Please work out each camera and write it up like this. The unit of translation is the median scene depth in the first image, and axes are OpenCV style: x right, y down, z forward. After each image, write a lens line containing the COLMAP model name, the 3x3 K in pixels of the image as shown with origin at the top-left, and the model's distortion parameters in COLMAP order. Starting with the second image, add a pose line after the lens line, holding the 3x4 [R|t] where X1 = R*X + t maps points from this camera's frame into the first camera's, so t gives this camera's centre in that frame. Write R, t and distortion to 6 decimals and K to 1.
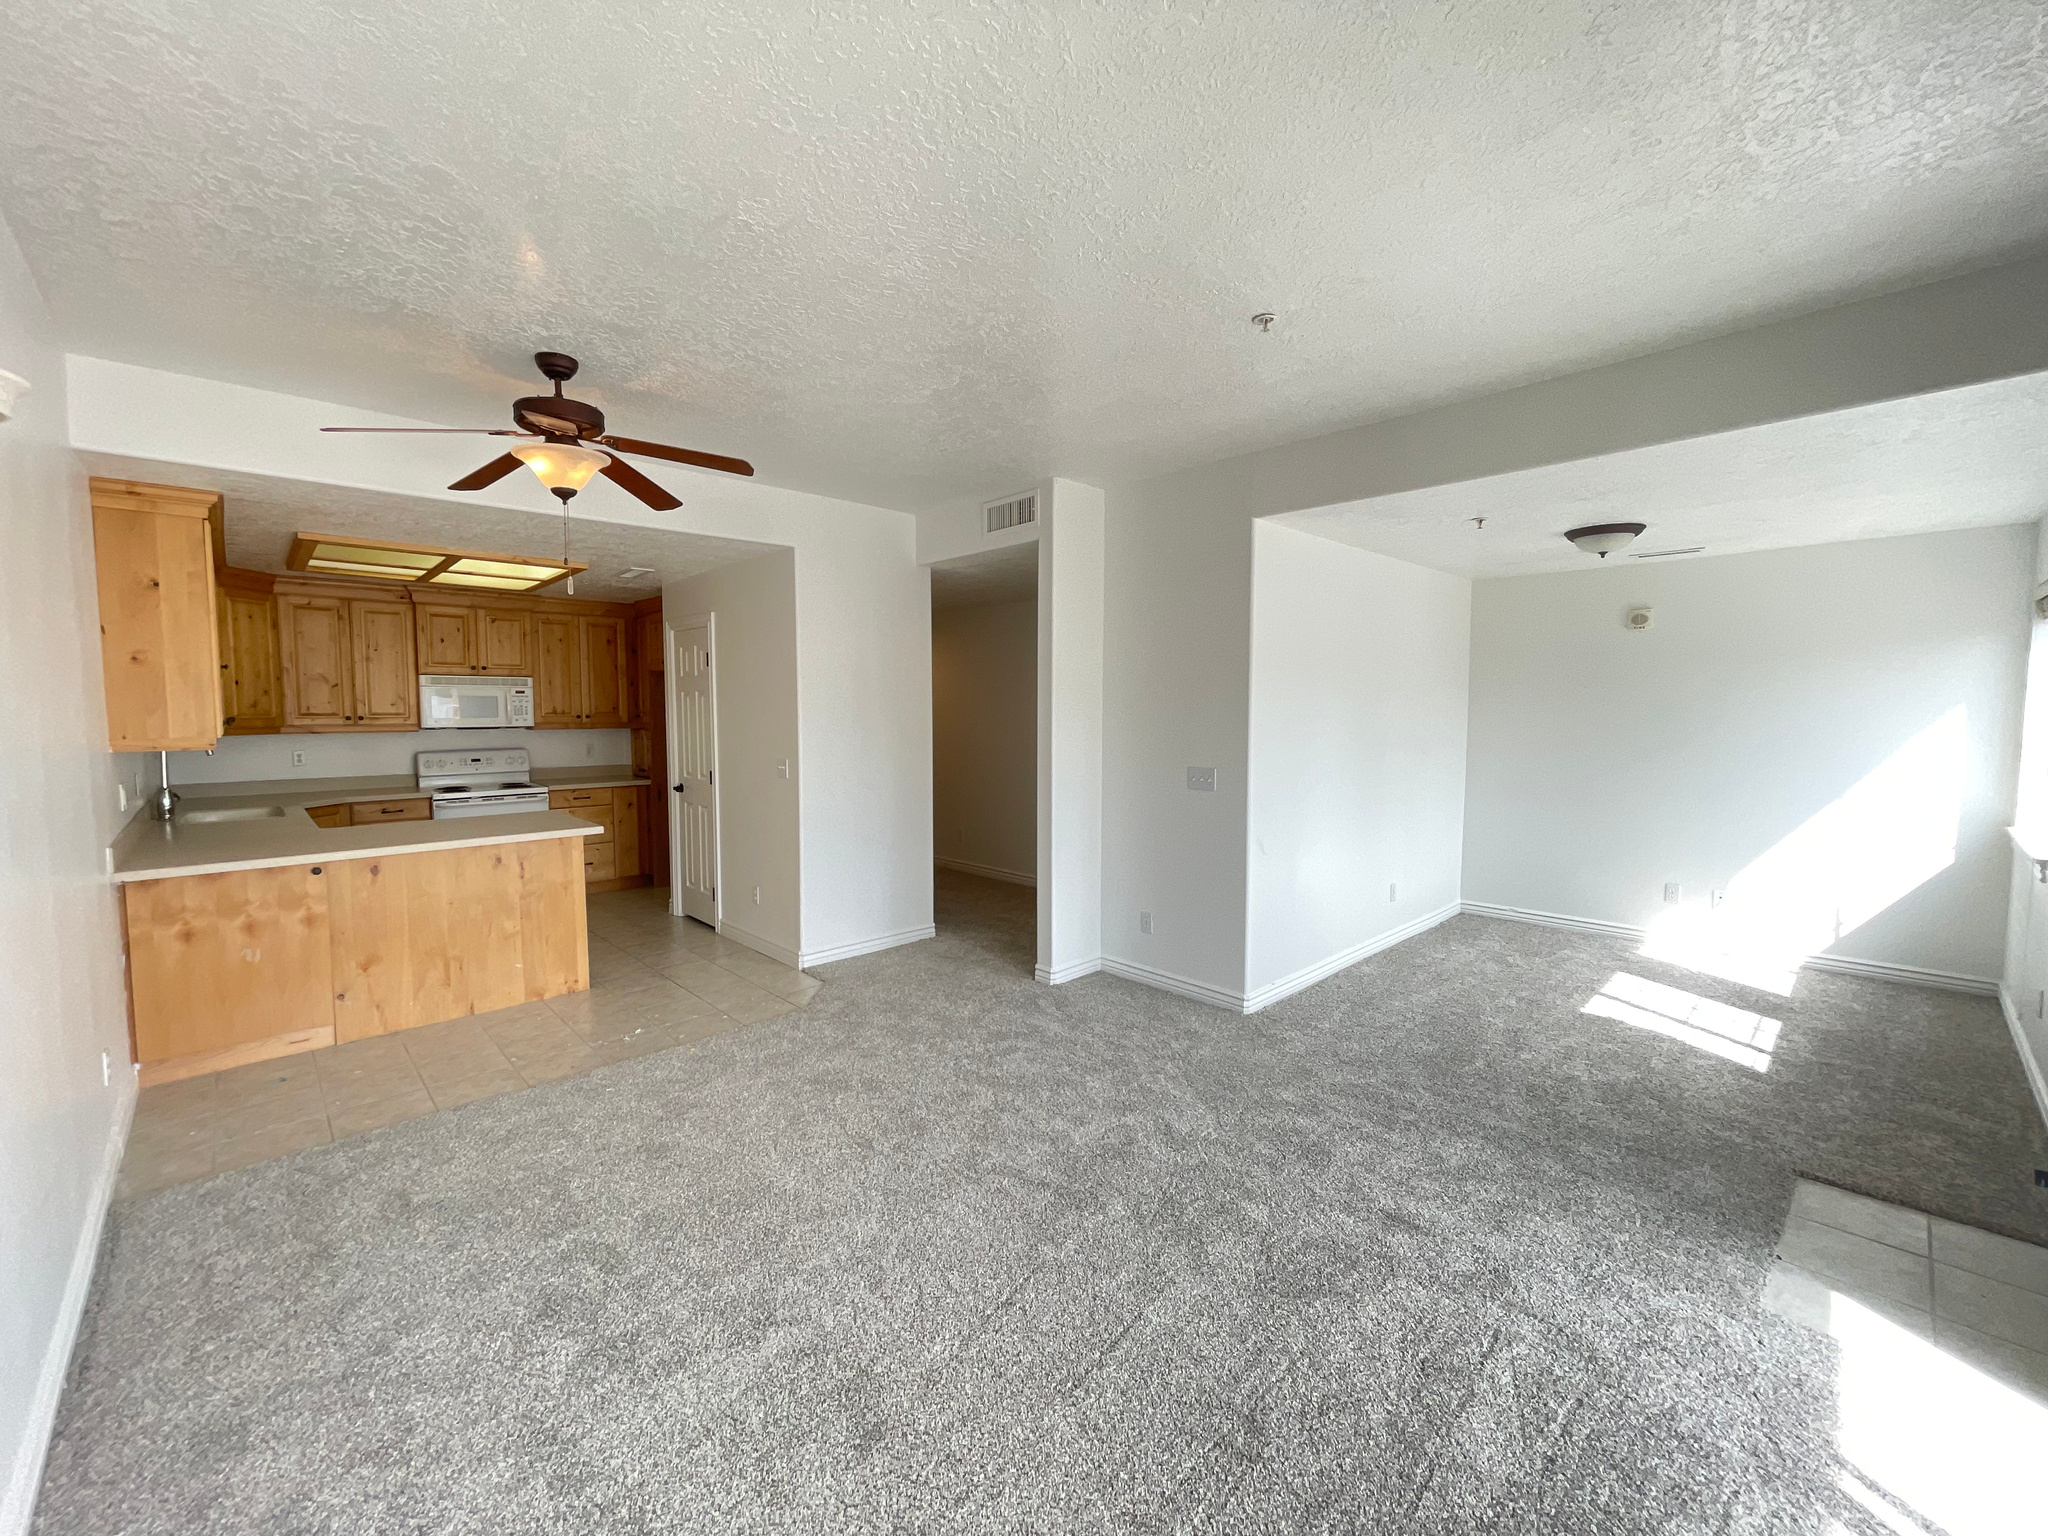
lens RADIAL K [[829.9, 0, 1019.0], [0, 829.9, 760.8], [0, 0, 1]] dist [-0.001833, 0.000091]
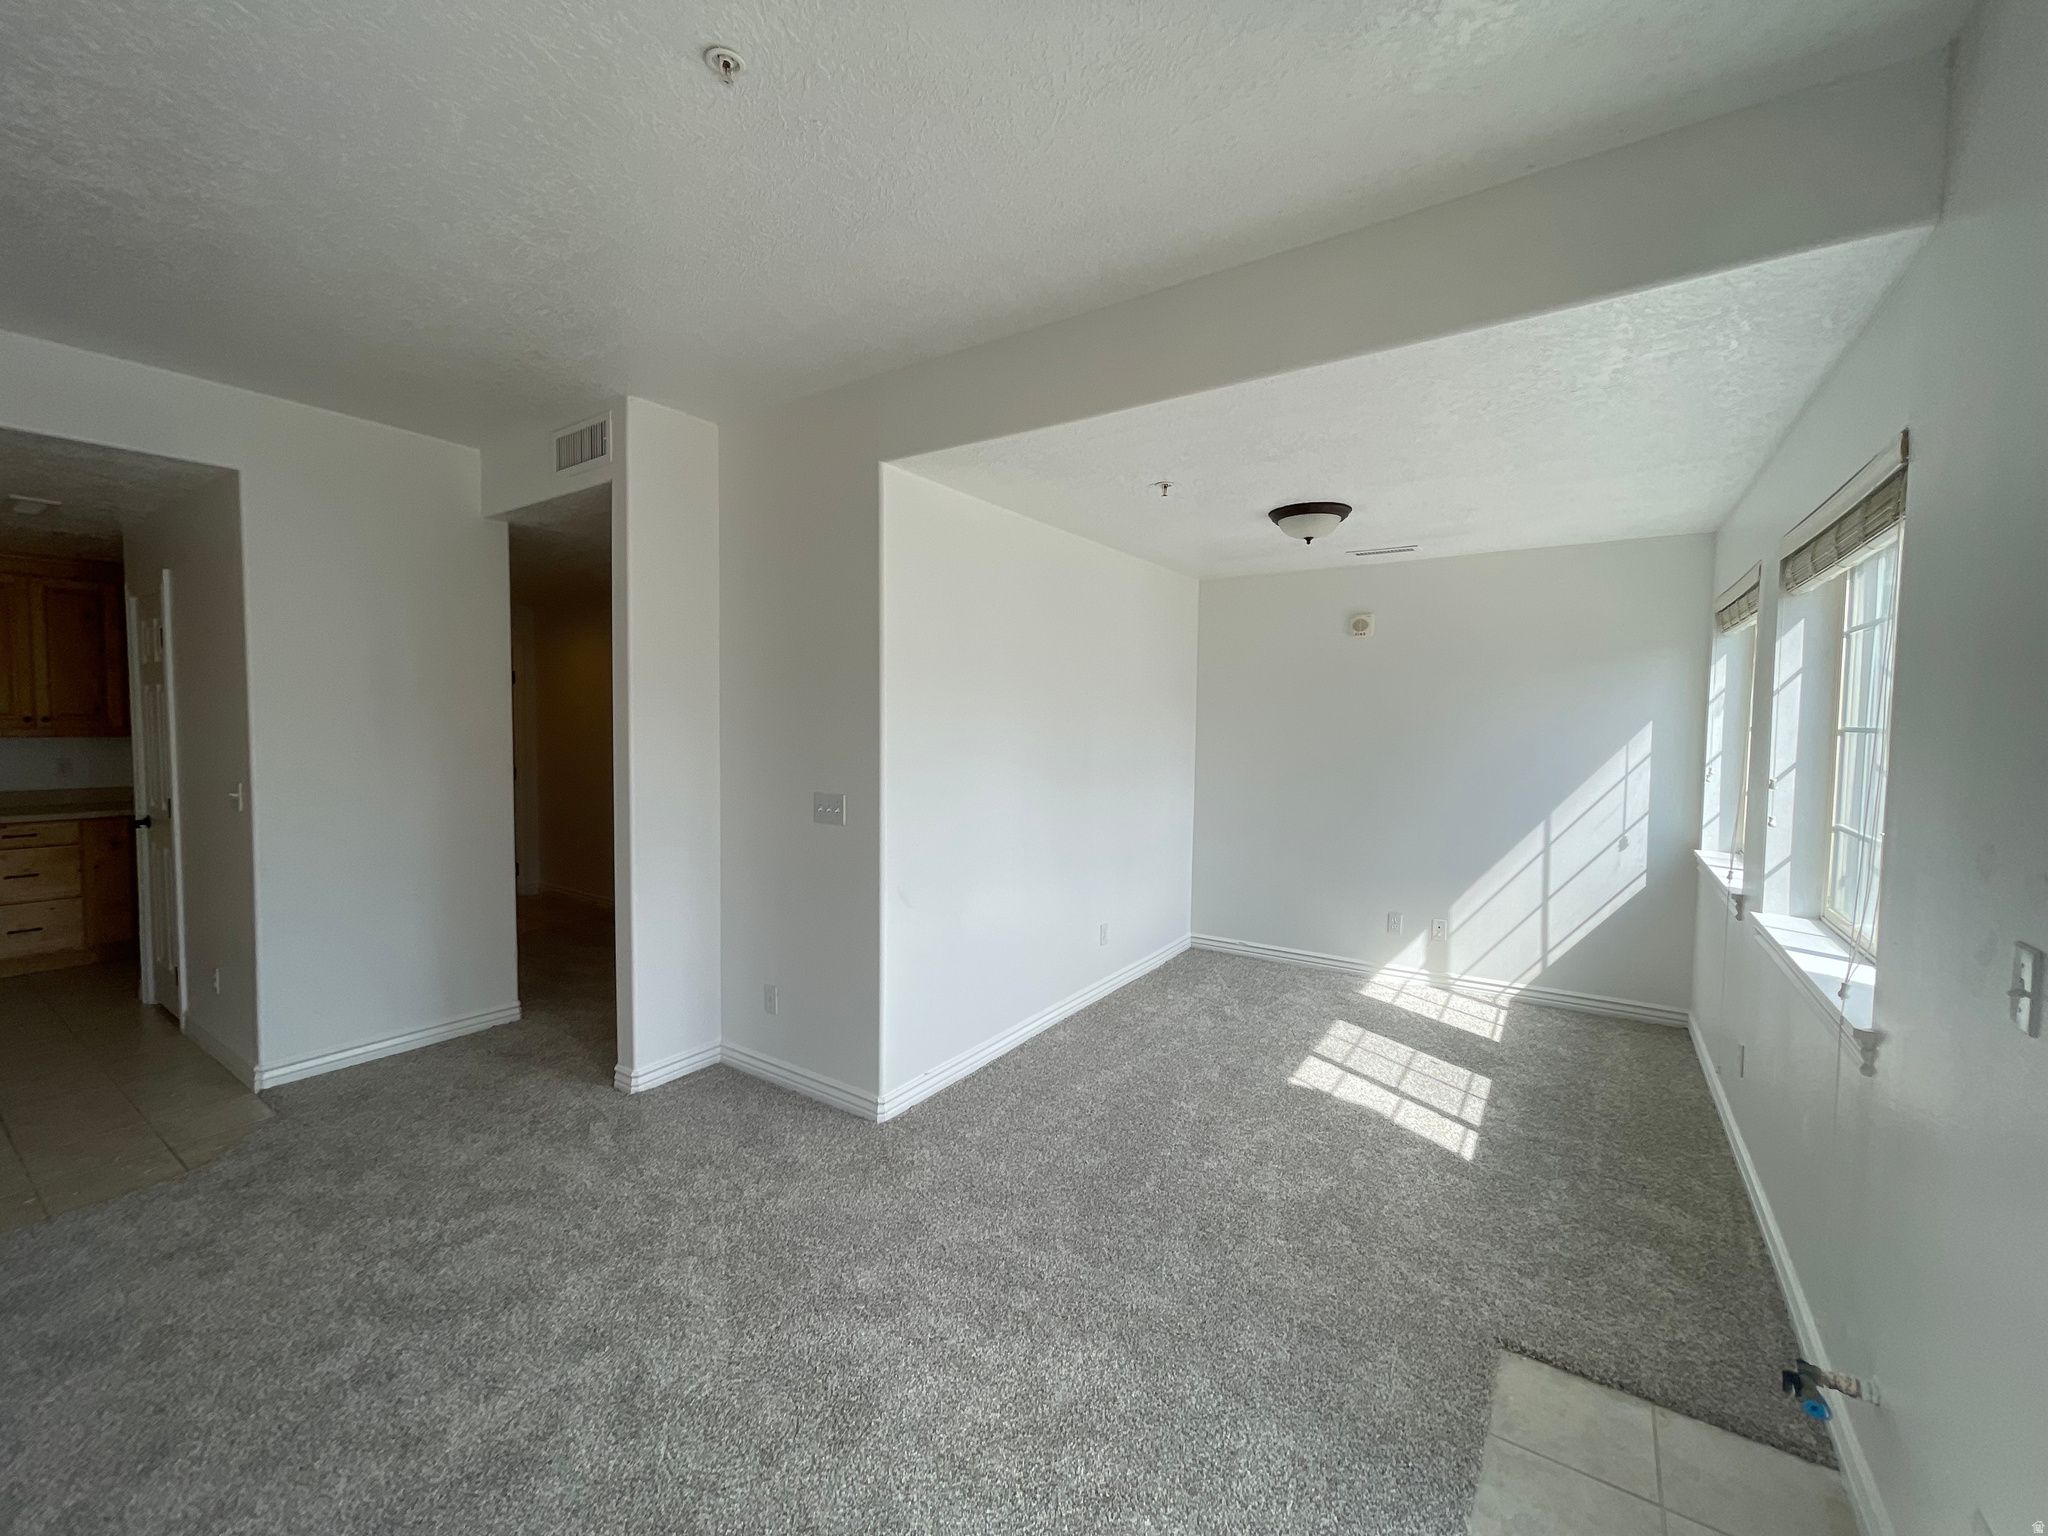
lens RADIAL K [[829.9, 0, 1019.0], [0, 829.9, 760.8], [0, 0, 1]] dist [-0.001833, 0.000091]
pose [[0.977350, 0.001202, 0.211626, 0.221850], [0.001958, 0.999890, -0.014722, -0.009527], [-0.211621, 0.014803, 0.977240, 0.220980]]
